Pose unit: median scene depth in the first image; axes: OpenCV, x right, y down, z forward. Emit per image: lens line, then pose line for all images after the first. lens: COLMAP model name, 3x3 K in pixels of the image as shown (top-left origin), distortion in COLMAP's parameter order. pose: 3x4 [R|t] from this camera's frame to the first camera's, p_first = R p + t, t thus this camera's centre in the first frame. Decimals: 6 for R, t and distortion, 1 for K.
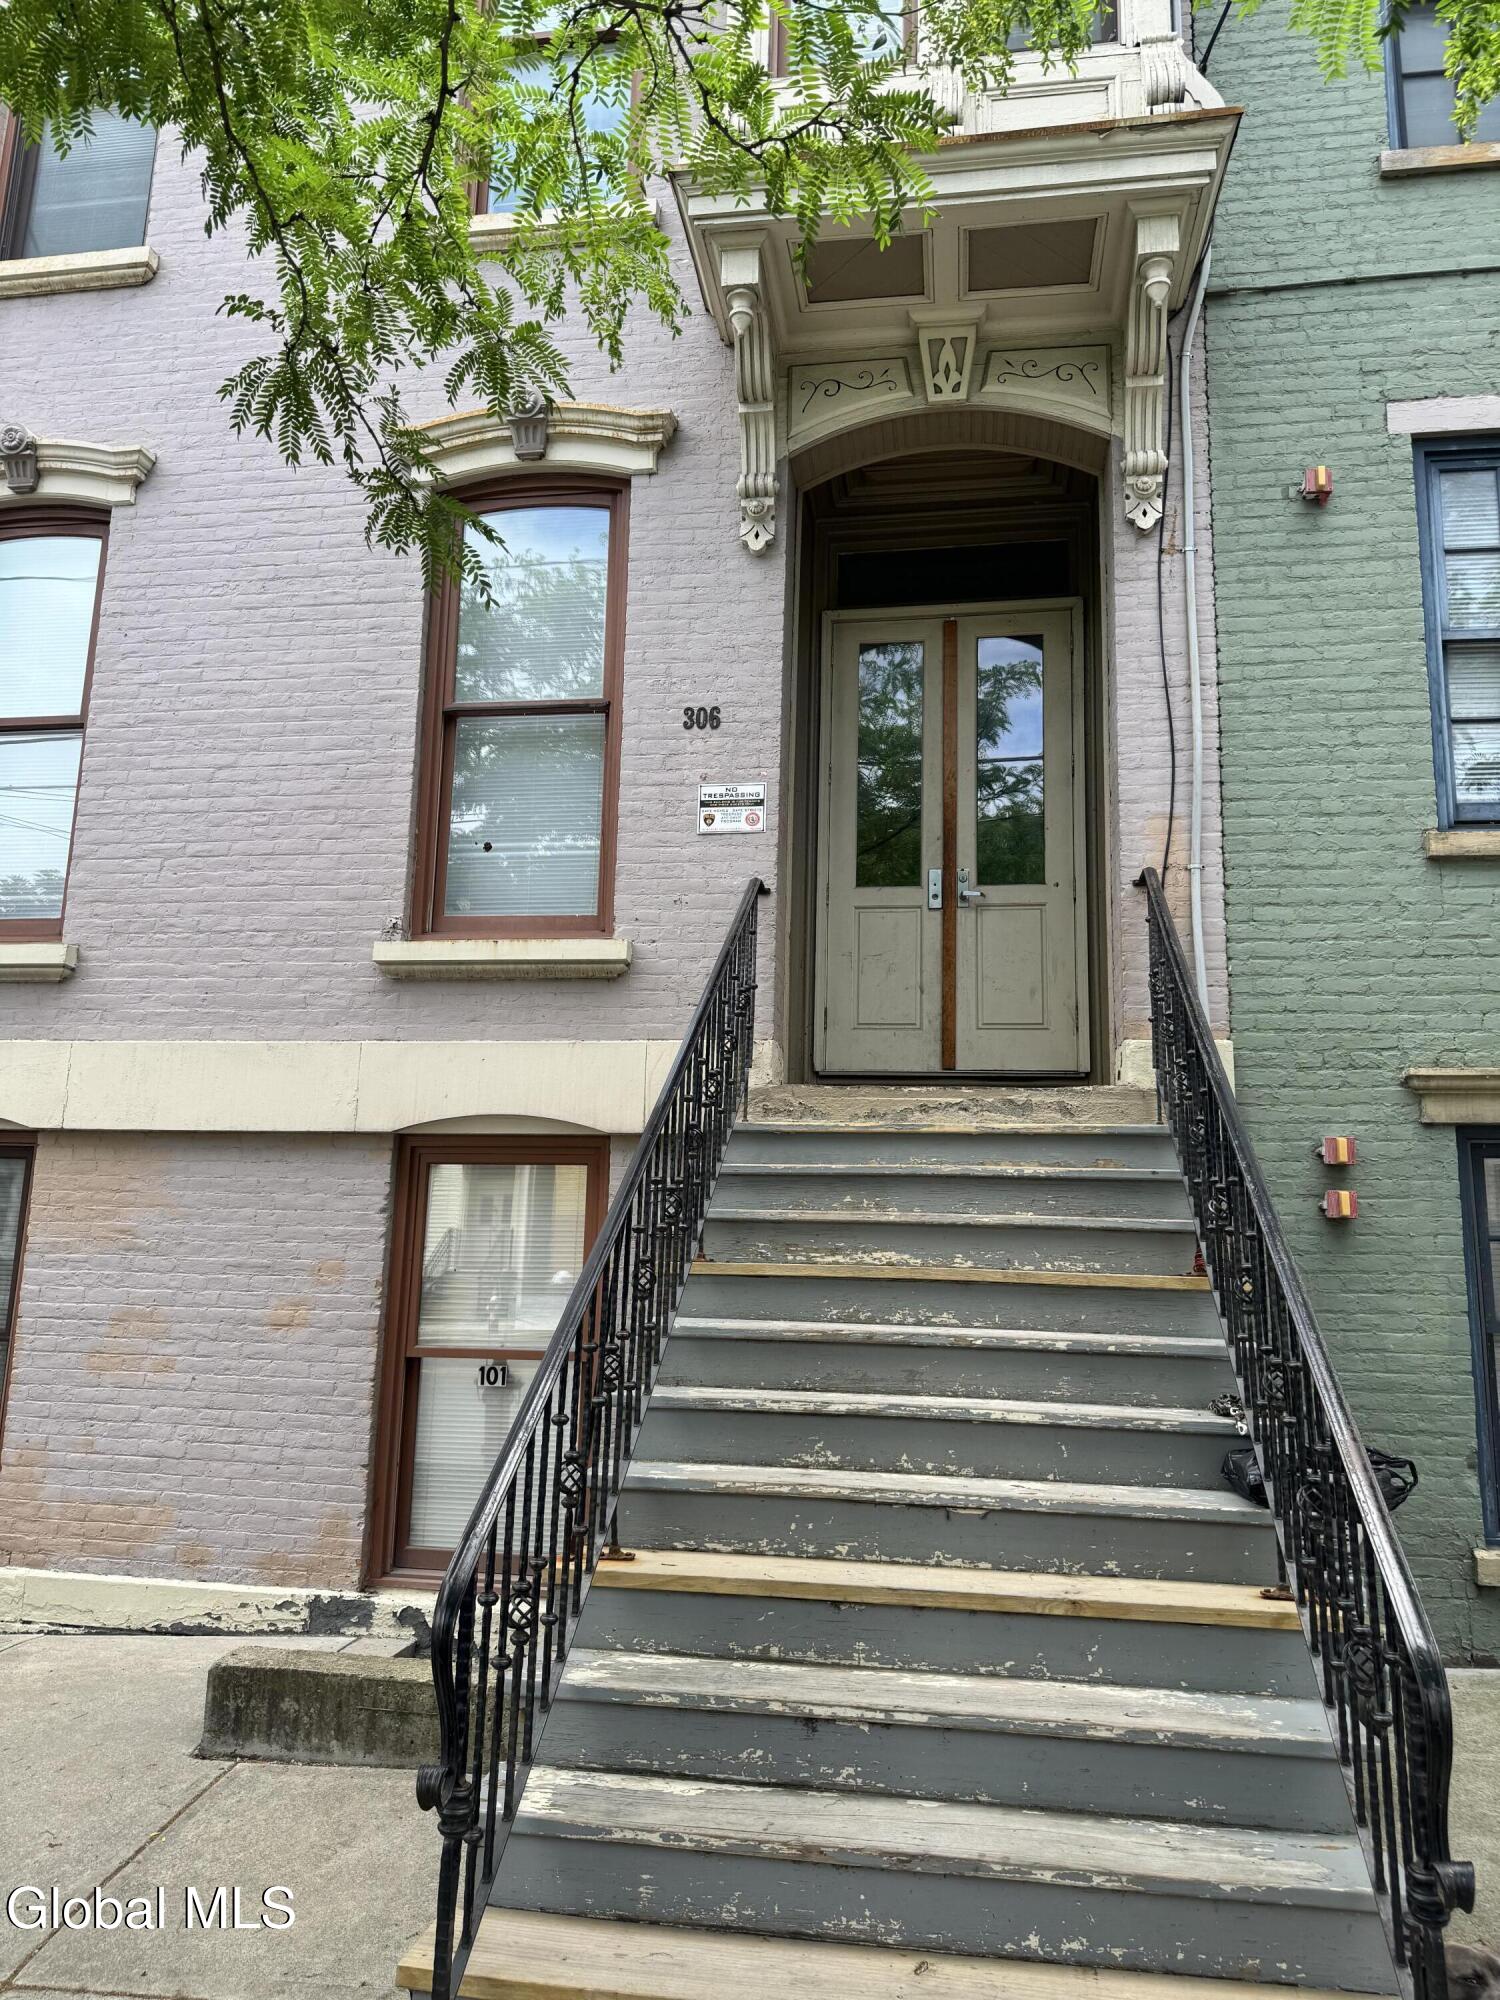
lens RADIAL K [[1363.5, 0, 747.4], [0, 1363.5, 995.3], [0, 0, 1]] dist [0.020244, -0.018444]
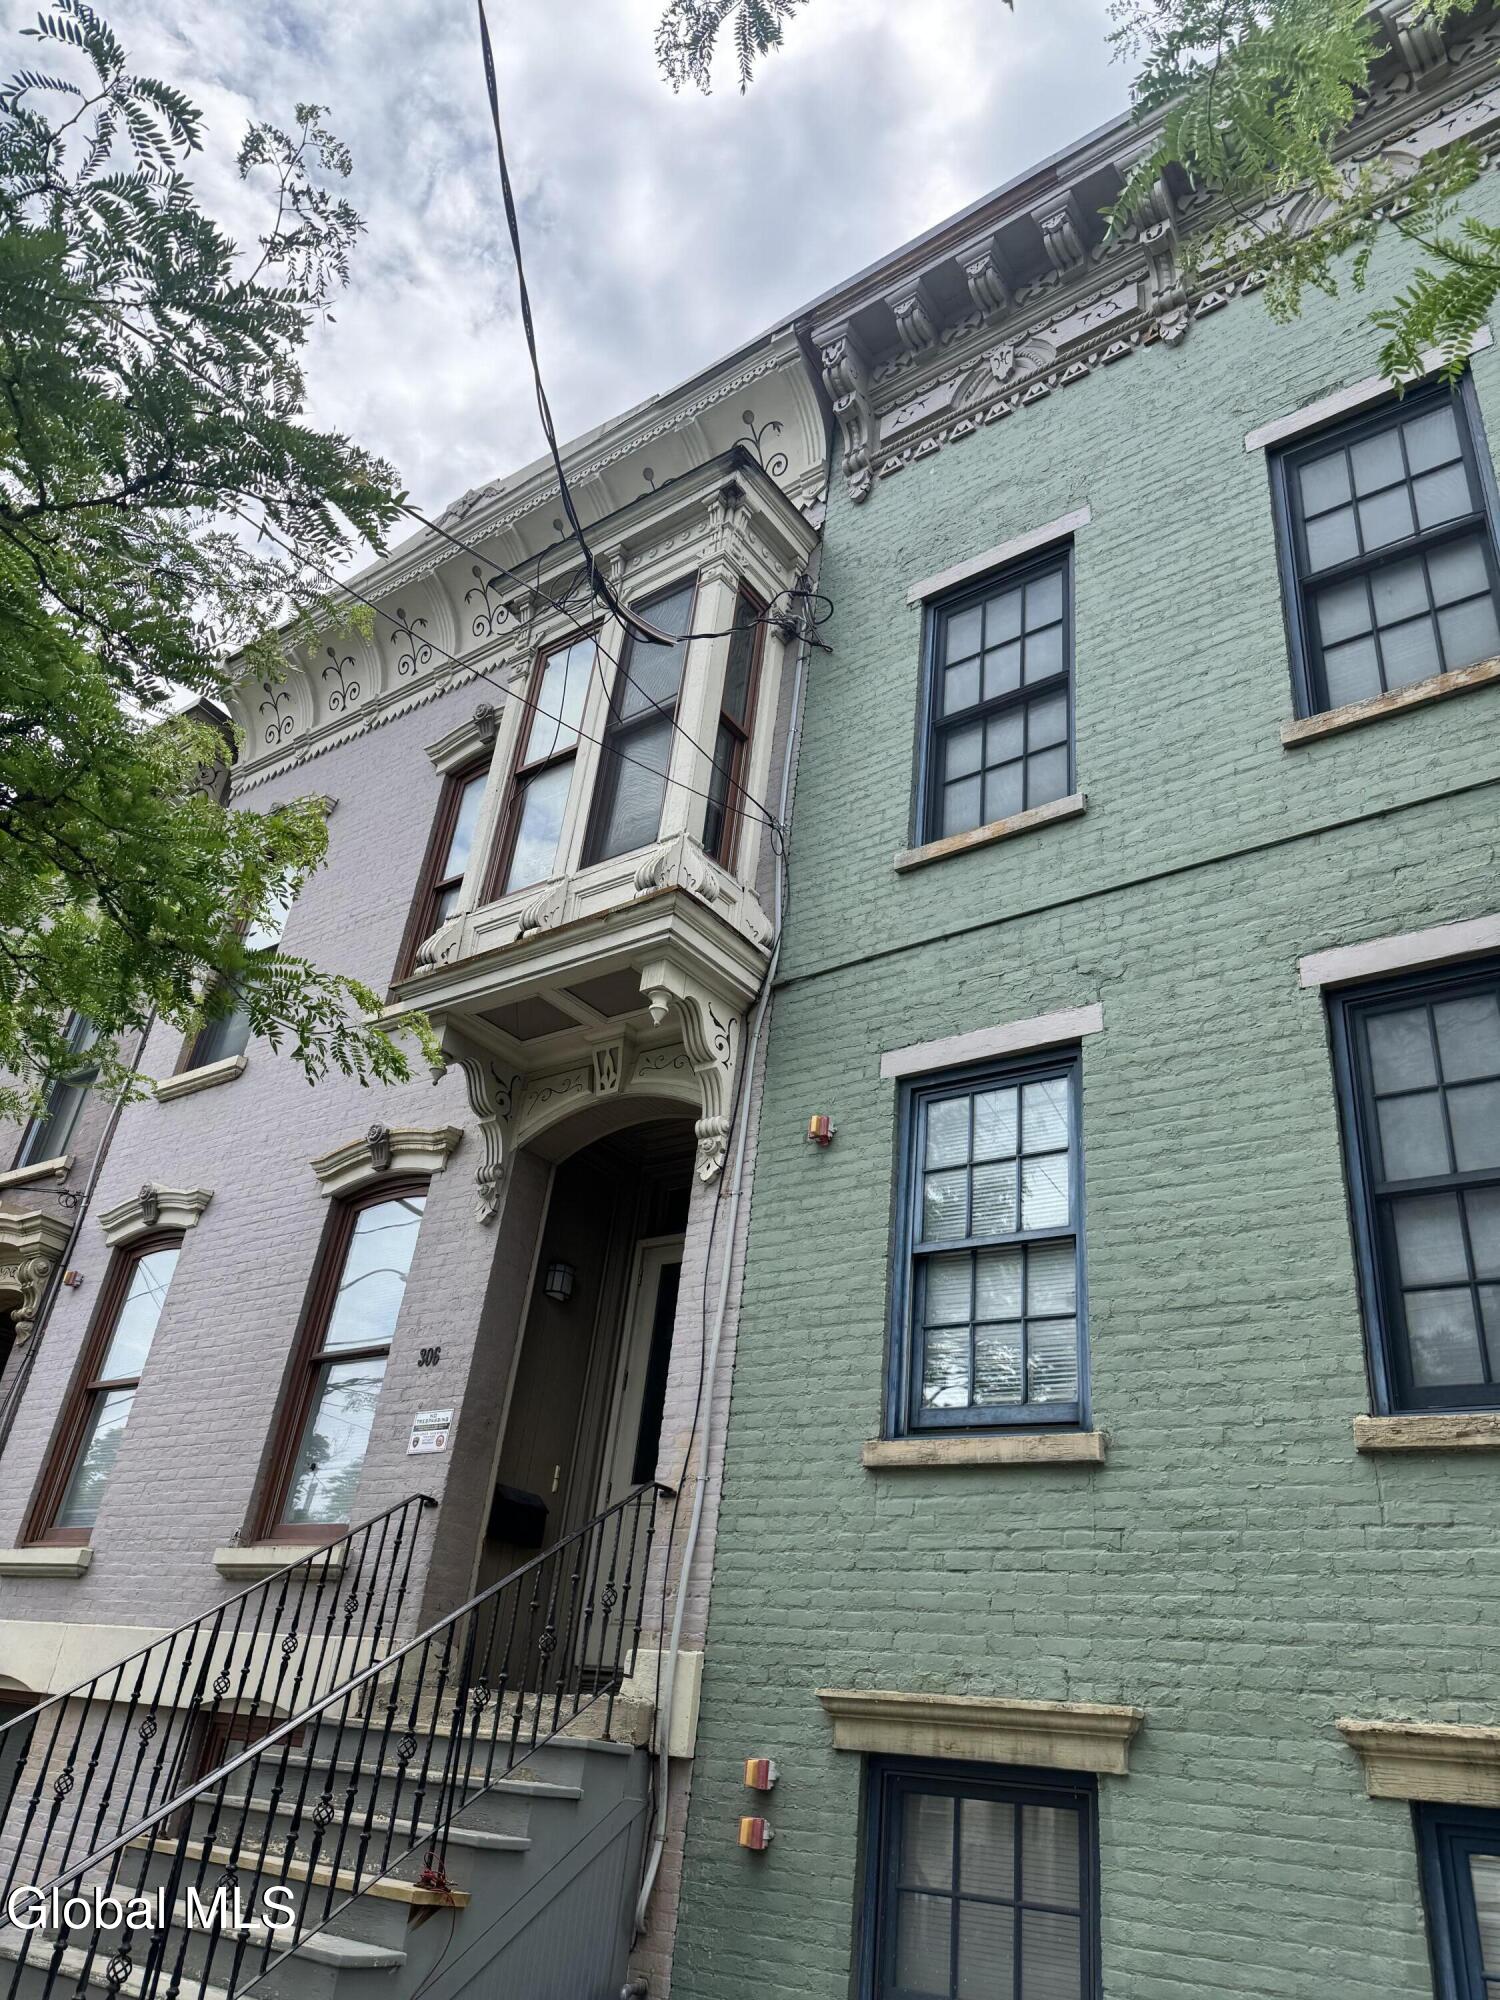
lens RADIAL K [[1412.5, 0, 739.9], [0, 1412.5, 1004.9], [0, 0, 1]] dist [0.090227, -0.119363]
pose [[0.874648, -0.169405, -0.454195, 0.919860], [-0.004304, 0.934200, -0.356723, -0.038083], [0.484740, 0.313962, 0.816367, -0.061754]]
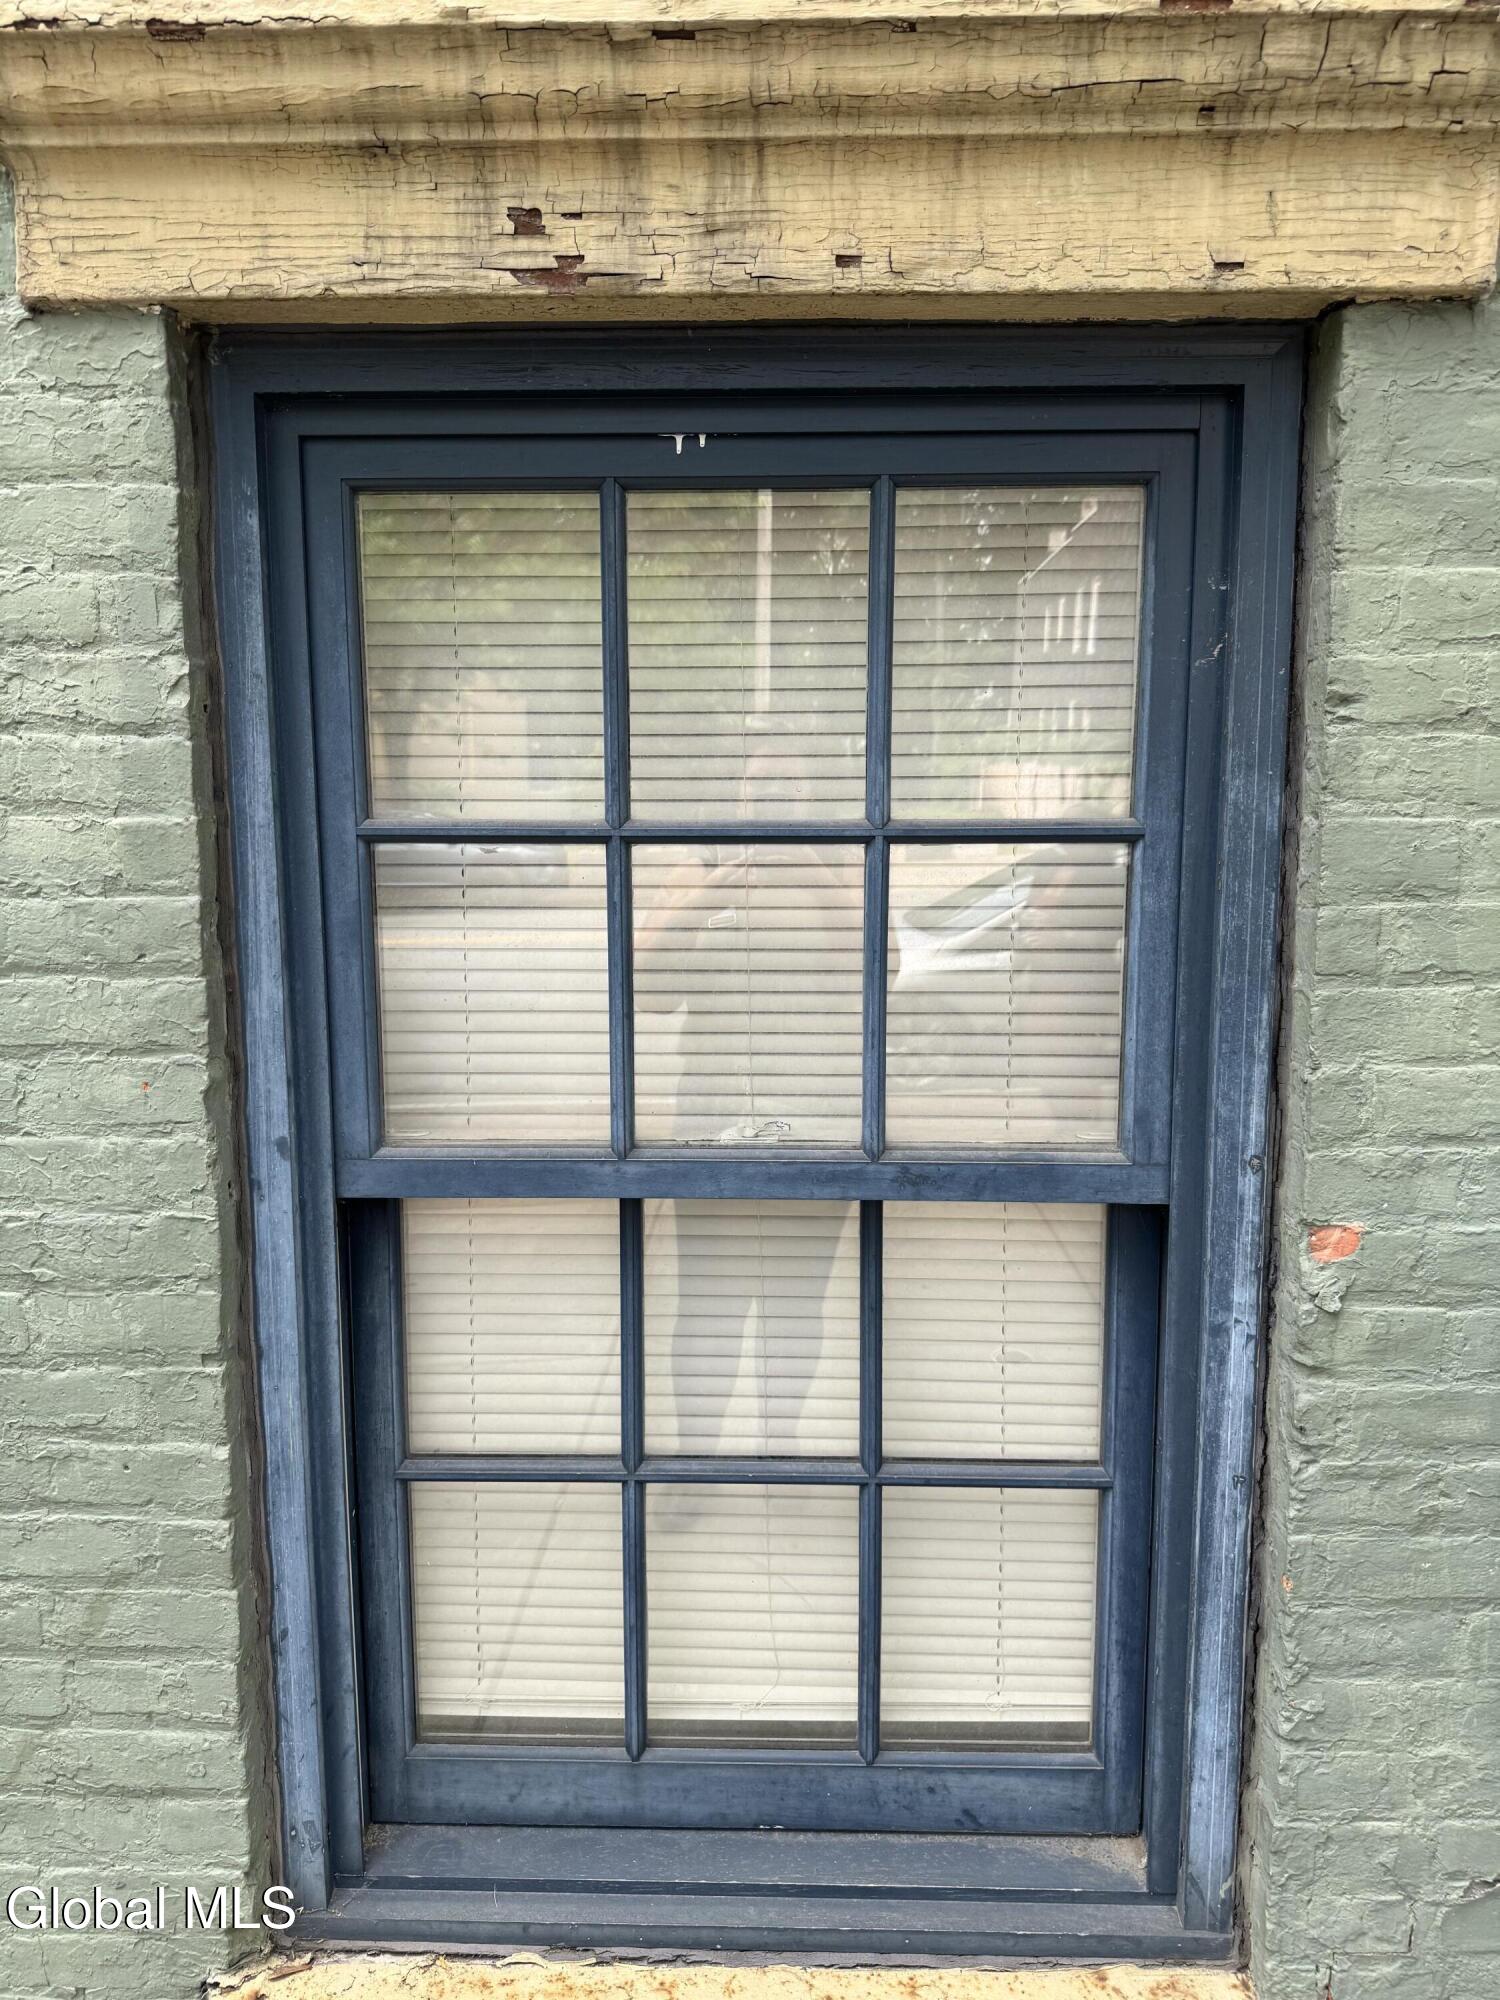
lens RADIAL K [[1395.0, 0, 713.2], [0, 1395.0, 1003.3], [0, 0, 1]] dist [0.084415, -0.142784]
pose [[0.994344, -0.028221, 0.102393, 0.869024], [-0.002531, 0.957485, 0.288472, 0.121404], [-0.106181, -0.287099, 0.951998, 0.634112]]
